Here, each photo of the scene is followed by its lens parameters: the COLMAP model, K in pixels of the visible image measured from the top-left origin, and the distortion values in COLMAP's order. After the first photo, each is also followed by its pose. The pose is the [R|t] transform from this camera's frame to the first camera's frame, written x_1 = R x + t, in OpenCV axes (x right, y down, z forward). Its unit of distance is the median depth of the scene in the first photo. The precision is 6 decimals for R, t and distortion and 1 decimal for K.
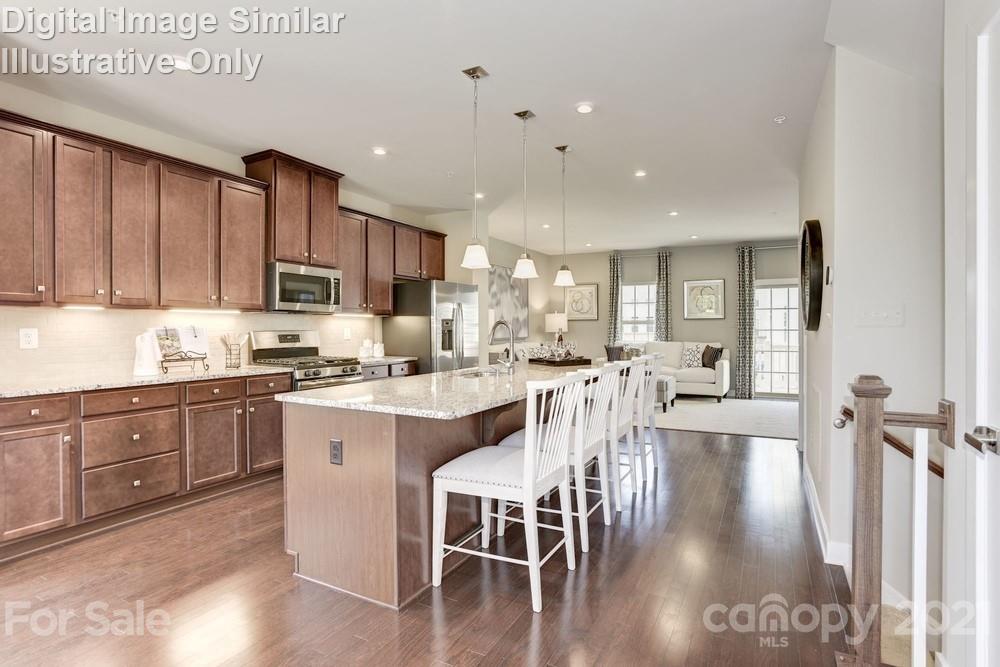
lens RADIAL K [[510.5, 0, 499.4], [0, 510.5, 331.2], [0, 0, 1]] dist [-0.039076, 0.000344]
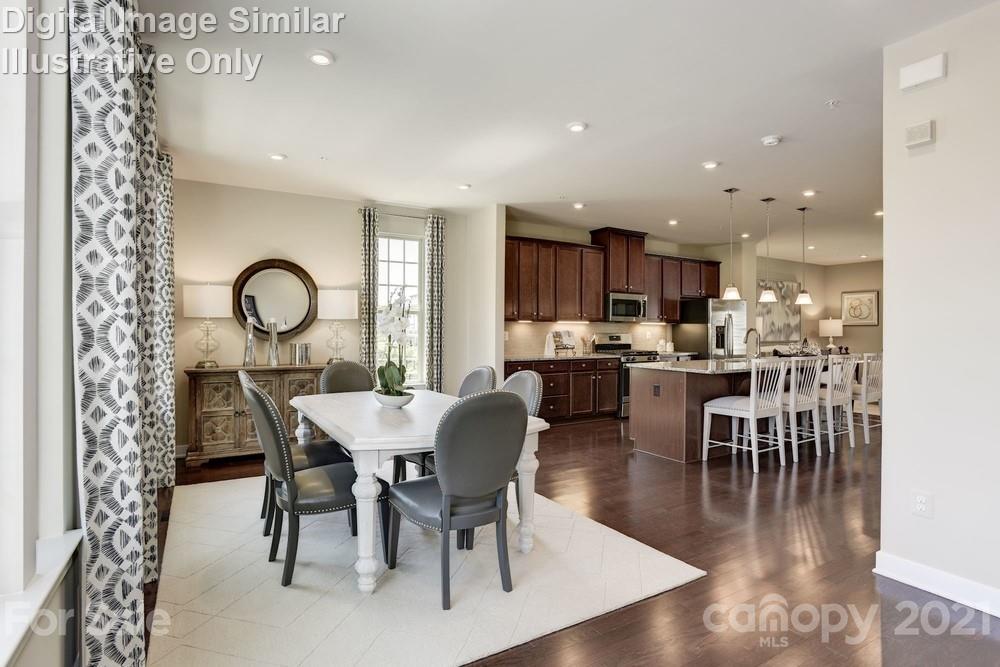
lens RADIAL K [[510.5, 0, 499.4], [0, 510.5, 331.2], [0, 0, 1]] dist [-0.039076, 0.000344]
pose [[0.860573, 0.006537, -0.509285, 0.103122], [-0.009444, 0.999951, -0.003123, 0.000904], [0.509239, 0.007497, 0.860592, -0.613578]]
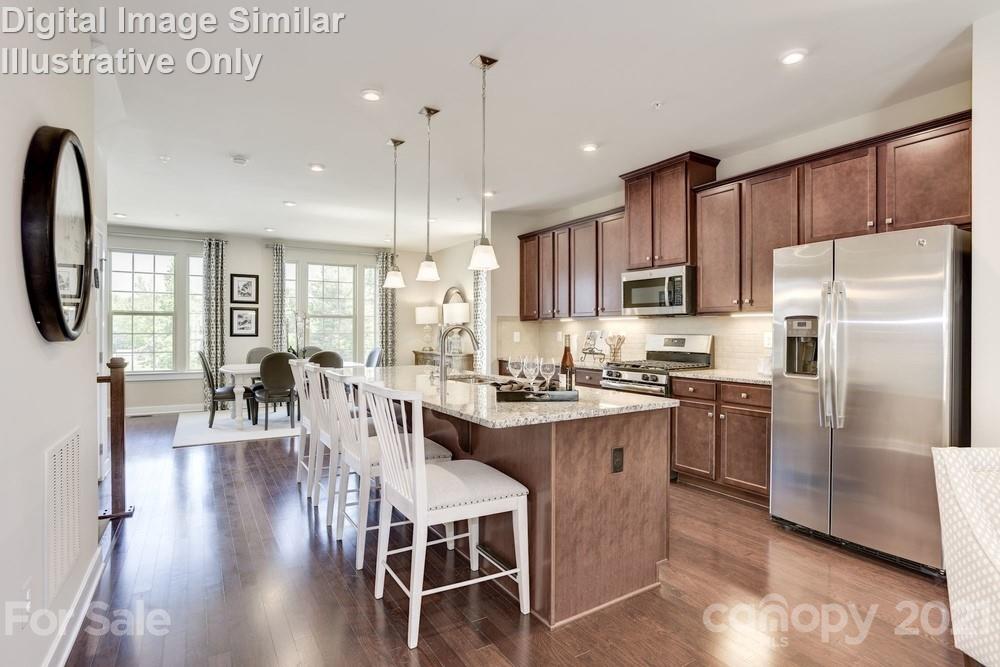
lens RADIAL K [[510.5, 0, 499.4], [0, 510.5, 331.2], [0, 0, 1]] dist [-0.039076, 0.000344]
pose [[-0.508787, -0.002633, -0.860888, 0.622192], [-0.013569, 0.999896, 0.004961, -0.008047], [0.860785, 0.014205, -0.508770, 1.239044]]
